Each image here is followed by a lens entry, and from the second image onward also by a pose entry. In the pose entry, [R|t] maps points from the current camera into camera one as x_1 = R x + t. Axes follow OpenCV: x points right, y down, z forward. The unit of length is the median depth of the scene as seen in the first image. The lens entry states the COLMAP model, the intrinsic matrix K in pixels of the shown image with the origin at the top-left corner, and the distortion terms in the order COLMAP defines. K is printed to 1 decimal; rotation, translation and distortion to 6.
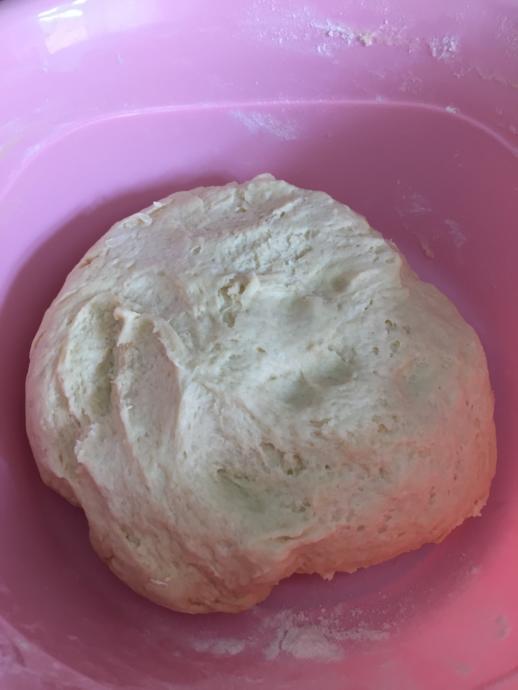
lens RADIAL K [[581.3, 0, 256.9], [0, 581.3, 344.9], [0, 0, 1]] dist [-0.046684, -0.008741]
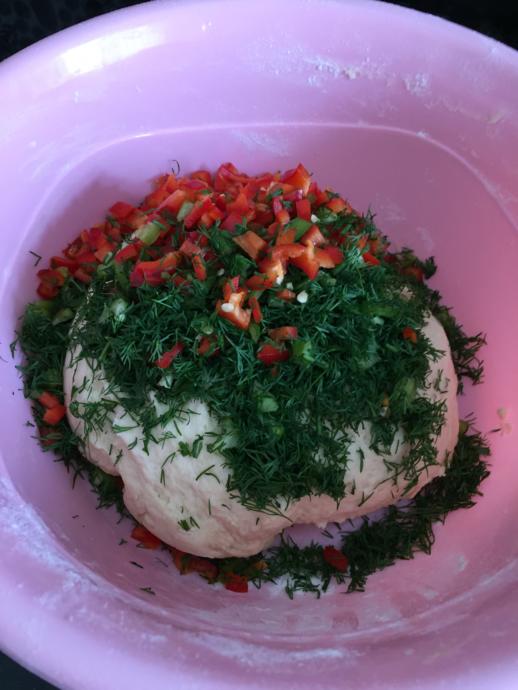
lens RADIAL K [[581.3, 0, 260.6], [0, 581.3, 345.2], [0, 0, 1]] dist [-0.046684, -0.008741]
pose [[0.998965, -0.006403, 0.045041, -0.048892], [0.005145, 0.999595, 0.027986, -0.015249], [-0.045202, -0.027726, 0.998593, -0.177875]]
